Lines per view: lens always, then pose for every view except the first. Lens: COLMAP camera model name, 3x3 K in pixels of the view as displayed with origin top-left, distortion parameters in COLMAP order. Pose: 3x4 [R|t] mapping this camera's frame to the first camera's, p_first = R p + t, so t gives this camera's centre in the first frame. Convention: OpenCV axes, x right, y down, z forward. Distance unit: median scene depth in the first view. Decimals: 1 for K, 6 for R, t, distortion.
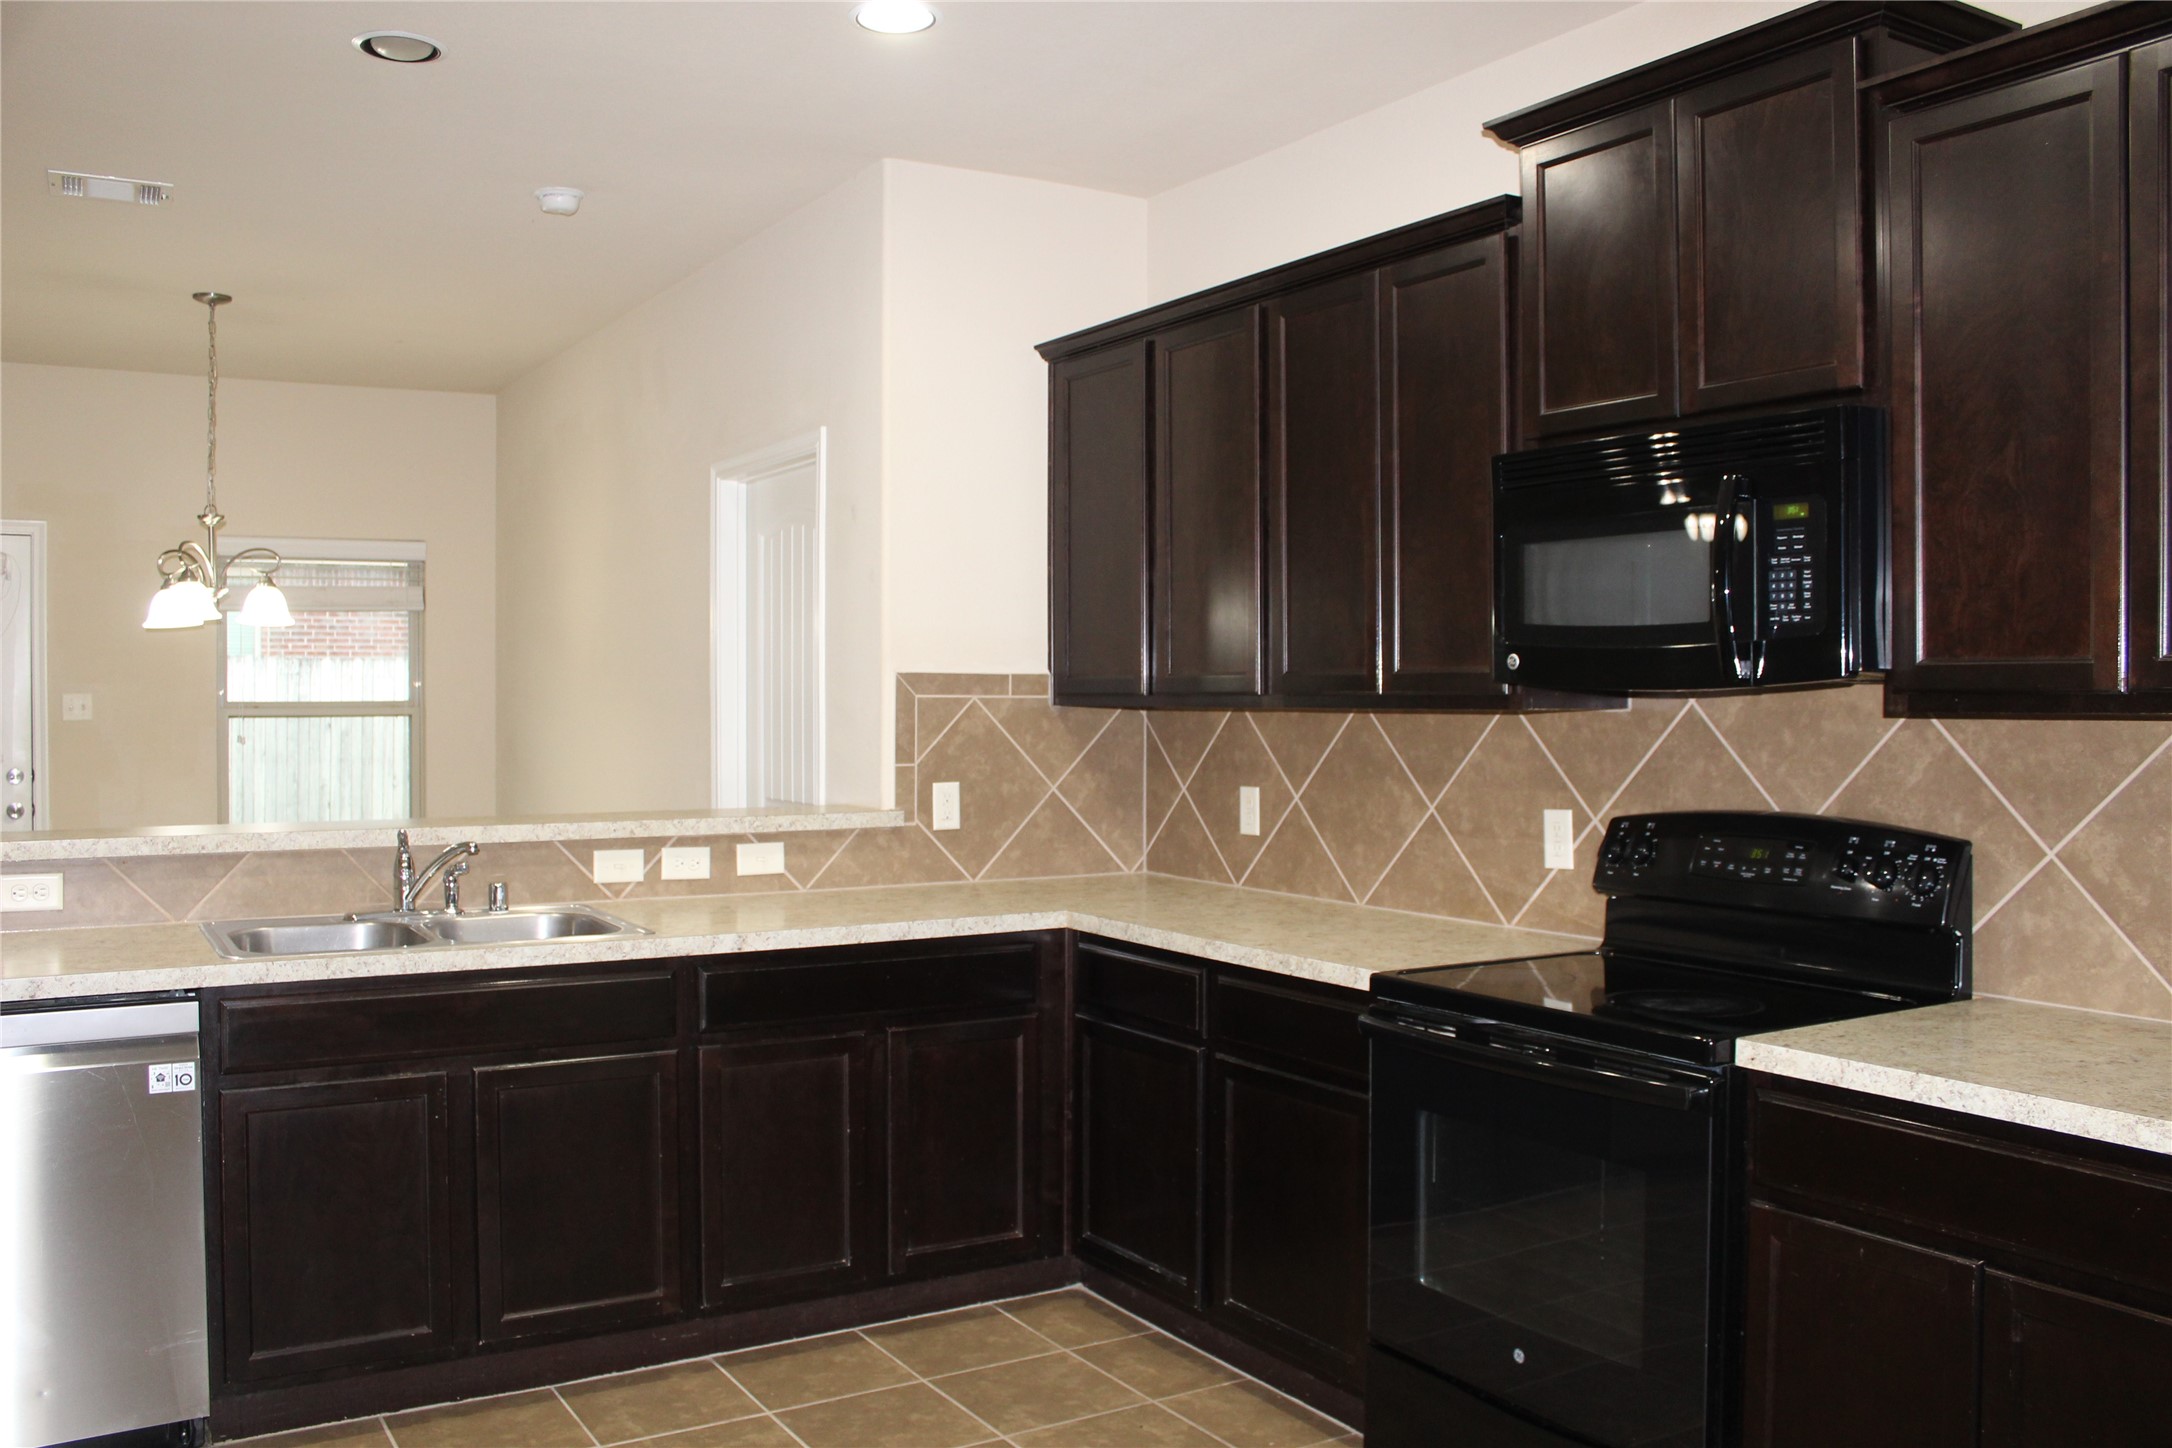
lens RADIAL K [[1831.6, 0, 1086.0], [0, 1831.6, 724.0], [0, 0, 1]] dist [-0.096578, 0.009292]
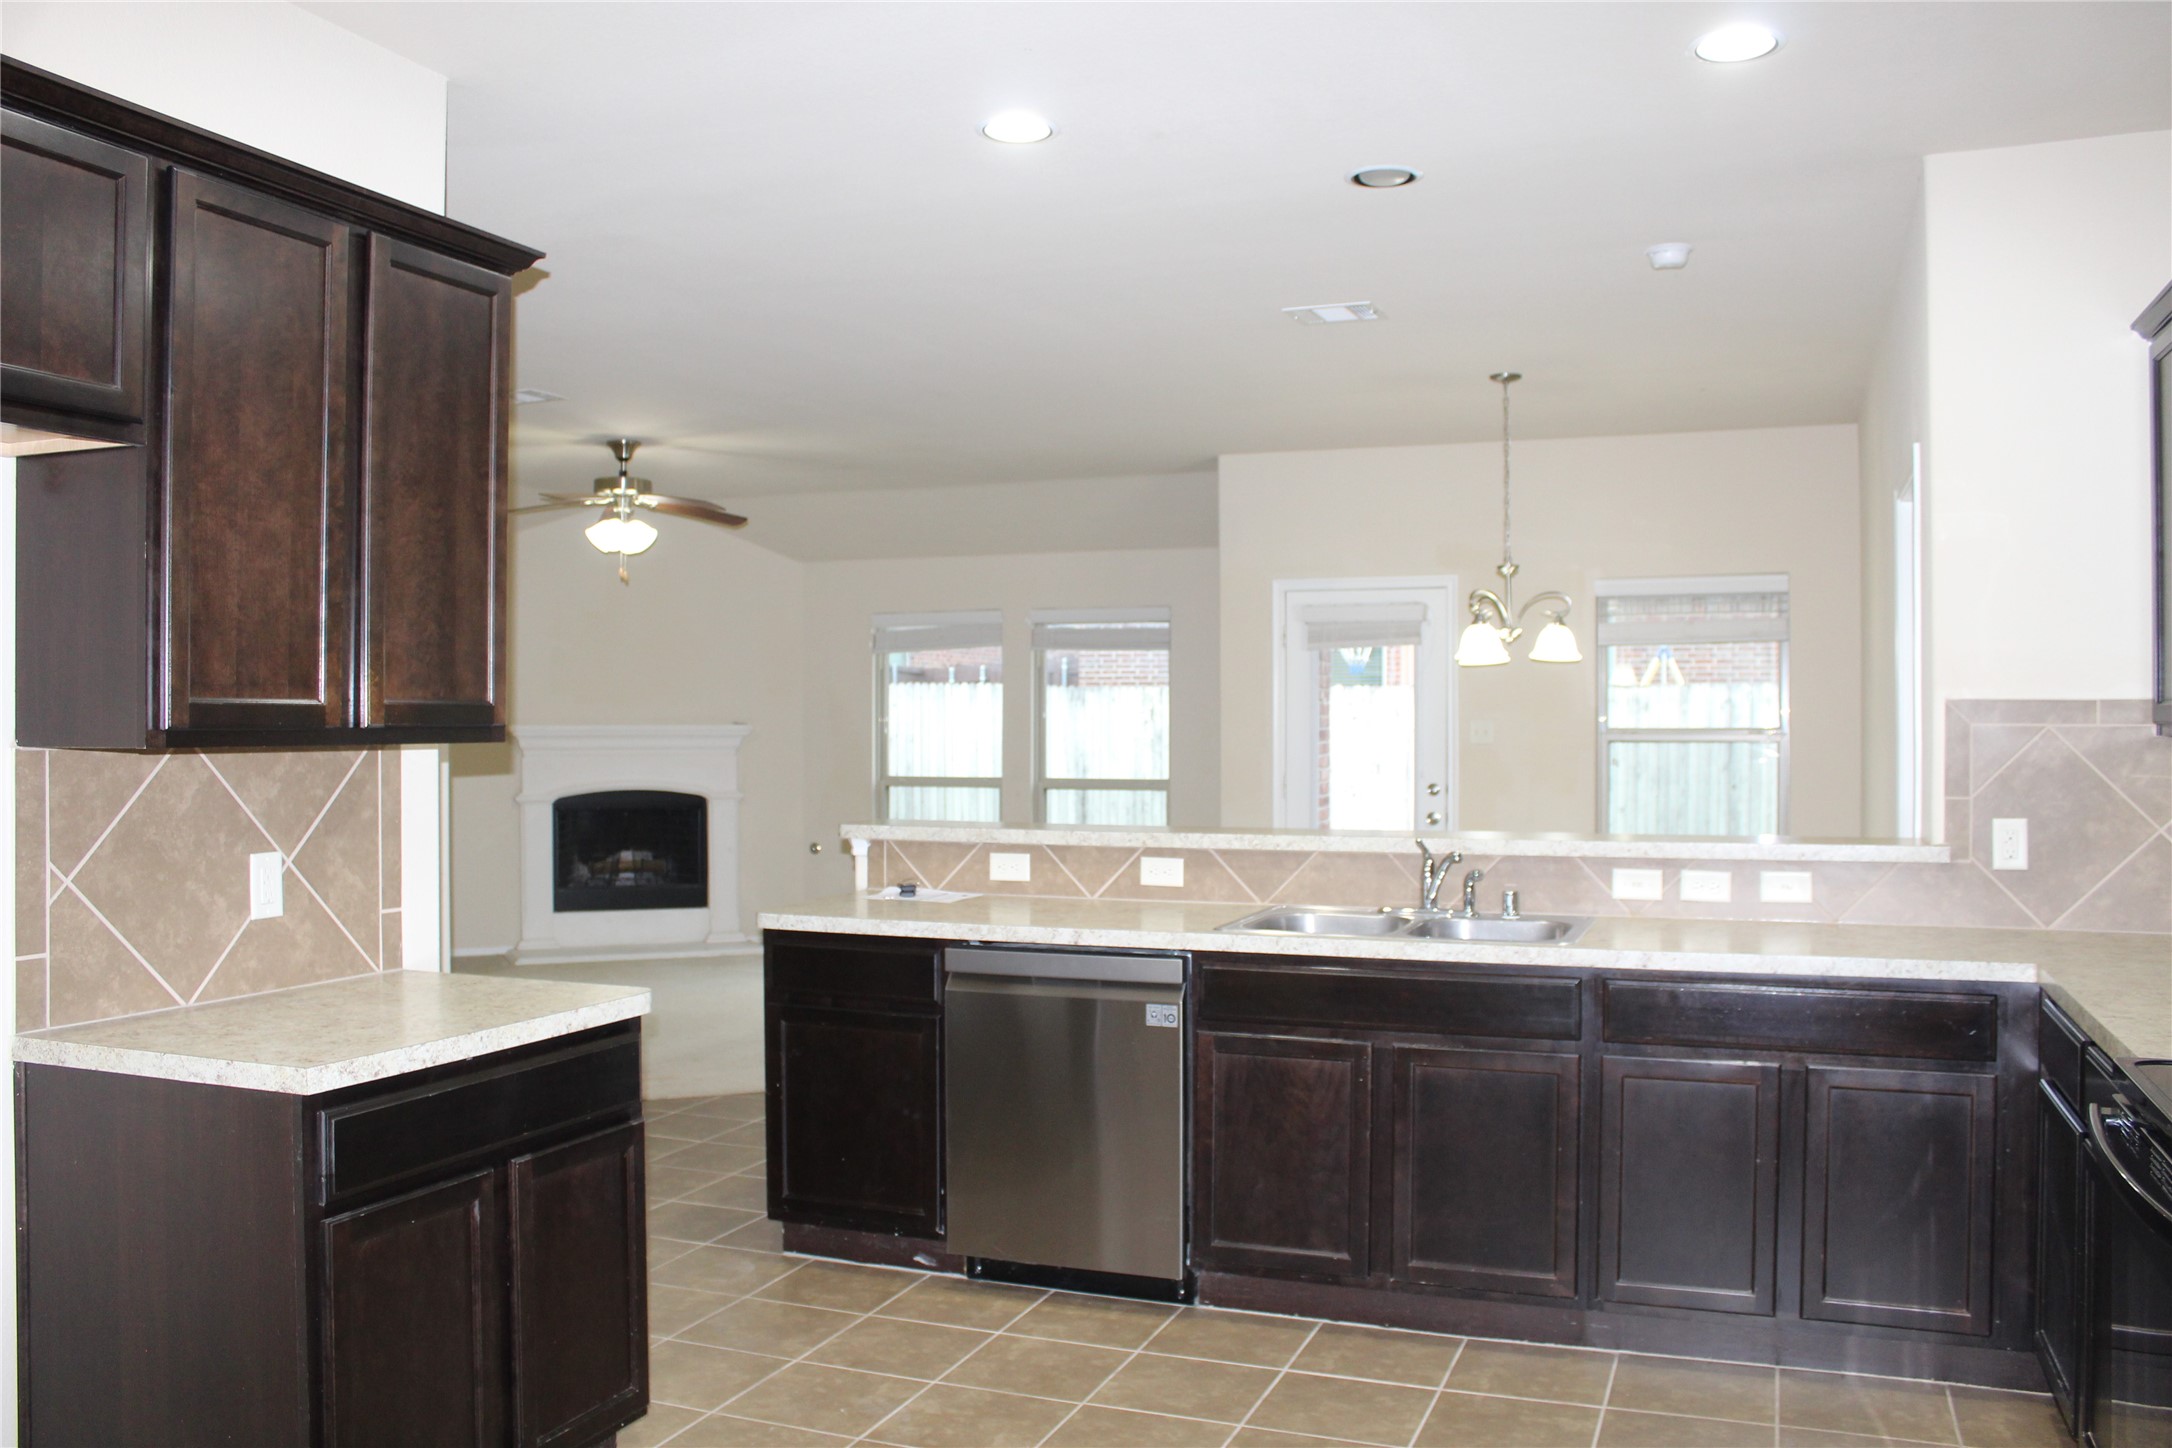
lens RADIAL K [[1831.6, 0, 1086.0], [0, 1831.6, 724.0], [0, 0, 1]] dist [-0.096578, 0.009292]
pose [[0.617626, 0.000881, -0.786471, 0.329768], [-0.010802, 0.999915, -0.007363, -0.003845], [0.786398, 0.013043, 0.617583, 0.077985]]
